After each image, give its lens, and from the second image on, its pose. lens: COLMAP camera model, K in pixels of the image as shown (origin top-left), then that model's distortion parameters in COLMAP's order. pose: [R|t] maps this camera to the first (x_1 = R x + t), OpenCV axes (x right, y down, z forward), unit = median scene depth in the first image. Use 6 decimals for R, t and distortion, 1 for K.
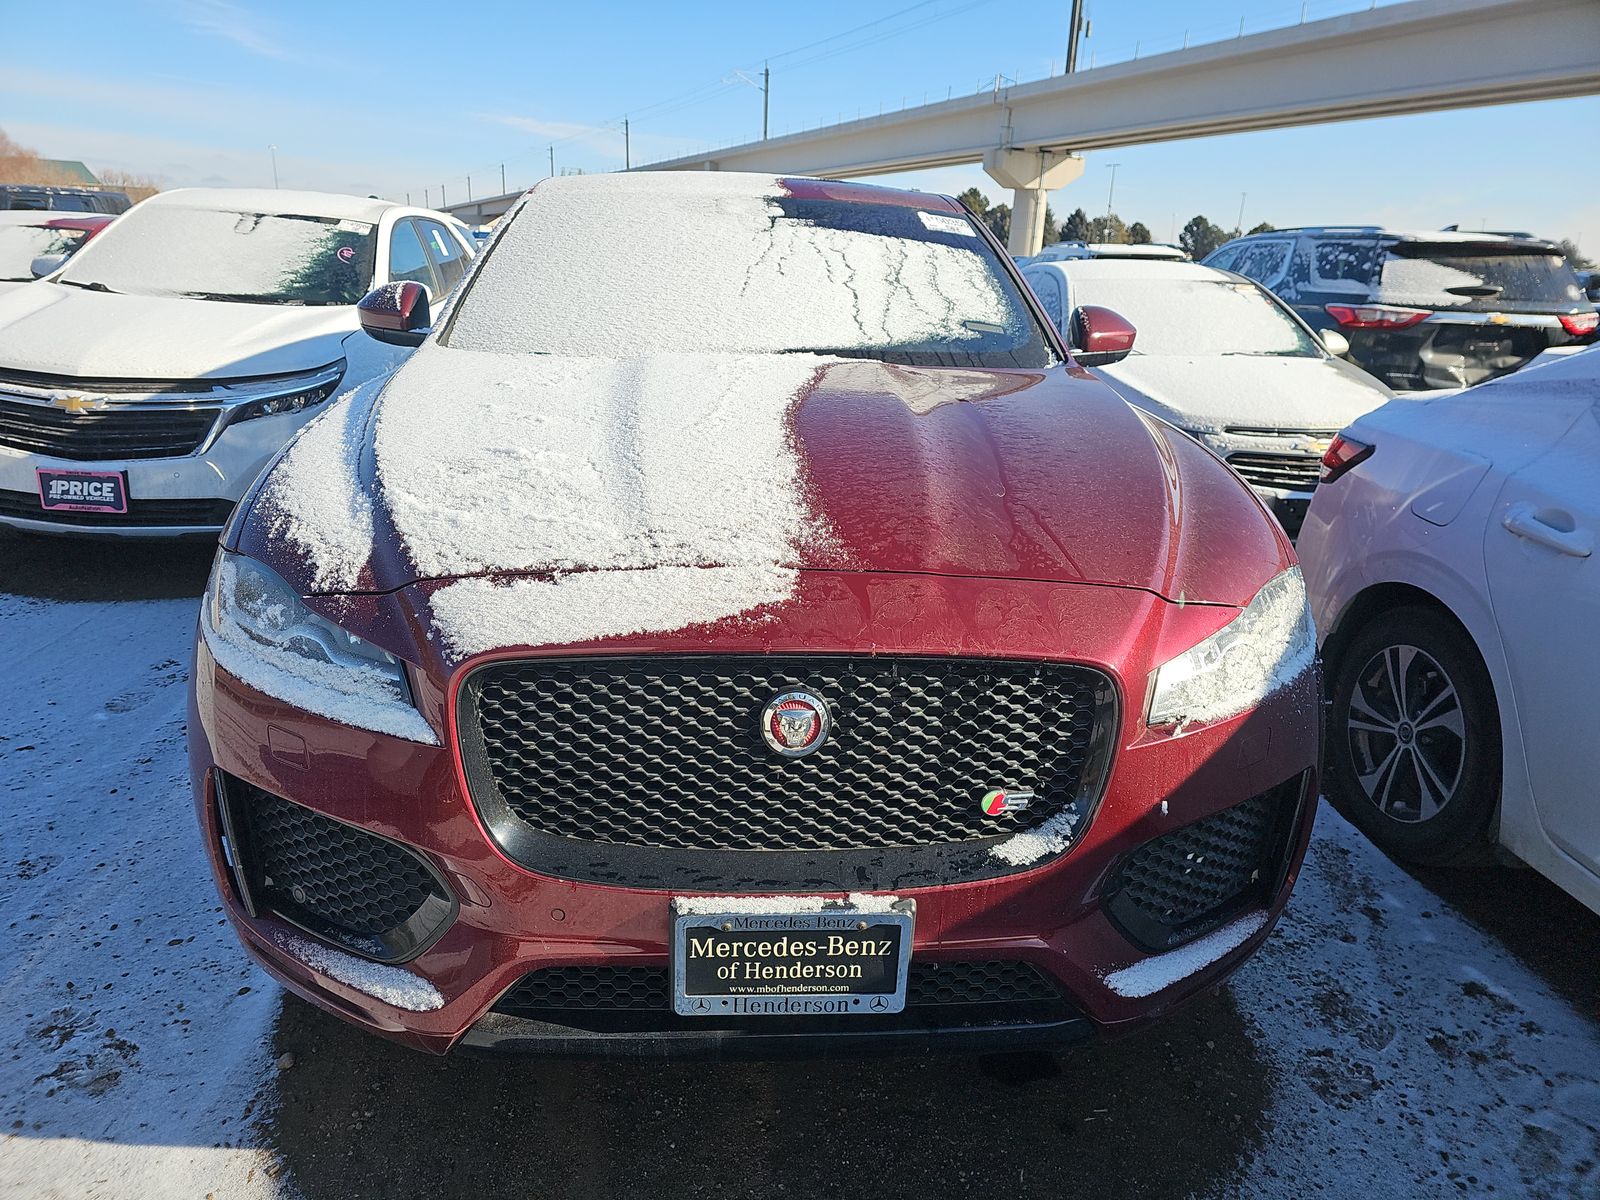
lens RADIAL K [[1088.0, 0, 799.3], [0, 1088.0, 619.4], [0, 0, 1]] dist [0.093280, -0.100364]
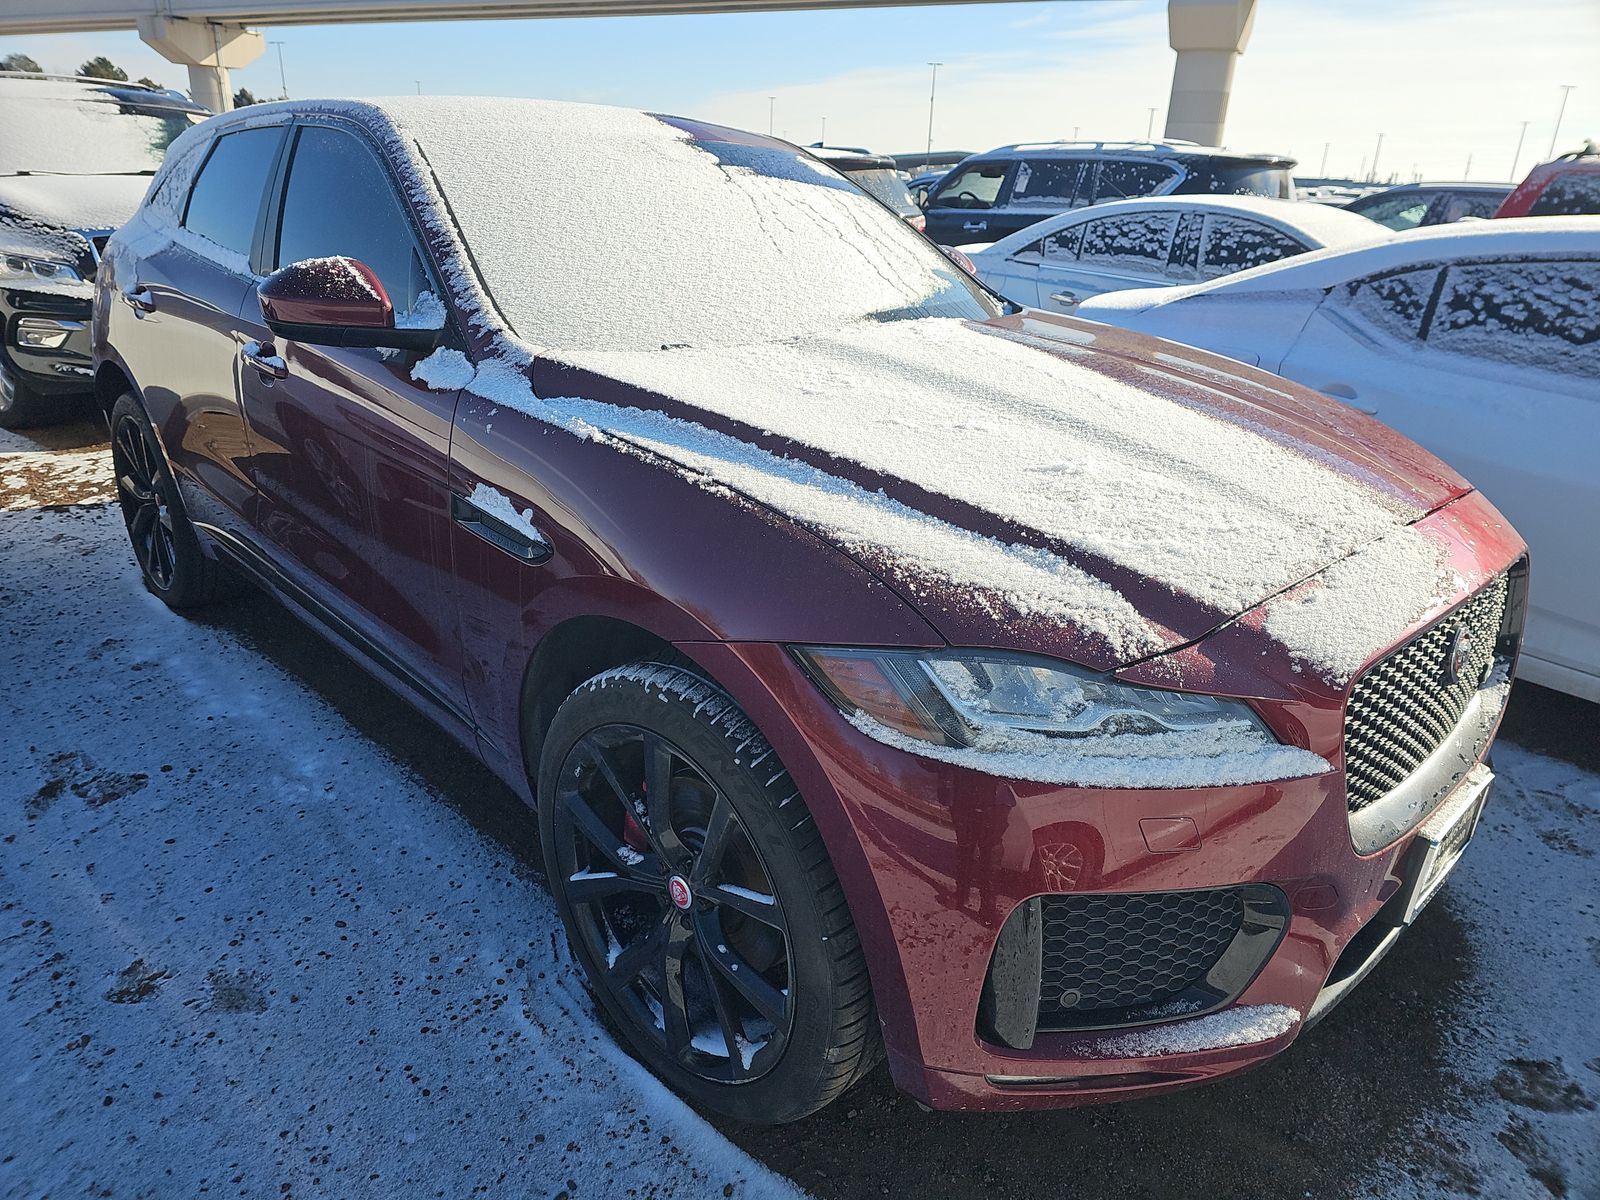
lens RADIAL K [[1069.0, 0, 836.7], [0, 1069.0, 594.8], [0, 0, 1]] dist [0.065404, -0.053701]
pose [[0.759425, -0.242141, 0.603855, -1.089884], [0.195881, 0.970190, 0.142694, -0.239018], [-0.620407, 0.009918, 0.784217, 0.449885]]
